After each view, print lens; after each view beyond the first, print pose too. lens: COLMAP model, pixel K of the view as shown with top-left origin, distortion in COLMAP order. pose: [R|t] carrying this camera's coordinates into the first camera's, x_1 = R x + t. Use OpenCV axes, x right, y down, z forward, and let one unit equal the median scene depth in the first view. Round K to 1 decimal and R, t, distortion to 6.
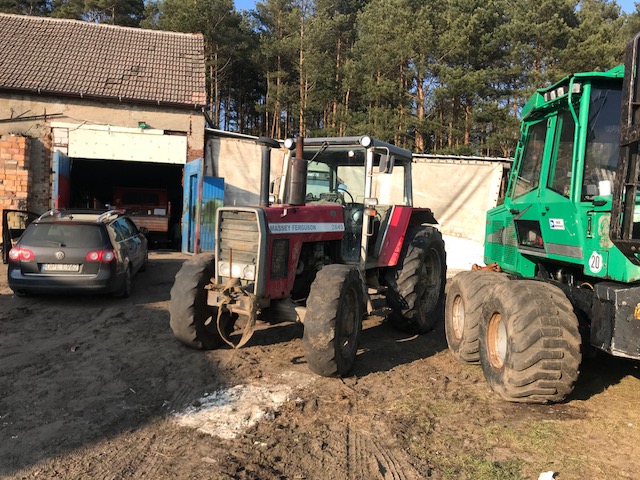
lens RADIAL K [[531.2, 0, 319.1], [0, 531.2, 235.7], [0, 0, 1]] dist [0.005732, 0.048905]
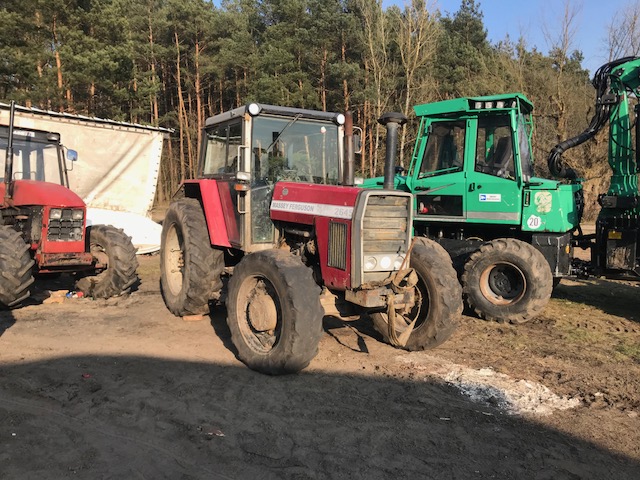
lens RADIAL K [[531.2, 0, 319.1], [0, 531.2, 235.7], [0, 0, 1]] dist [0.005732, 0.048905]
pose [[0.494120, -0.097416, 0.863919, -0.382571], [0.038649, 0.995181, 0.090112, -0.025001], [-0.868534, -0.011137, 0.495504, 0.259732]]
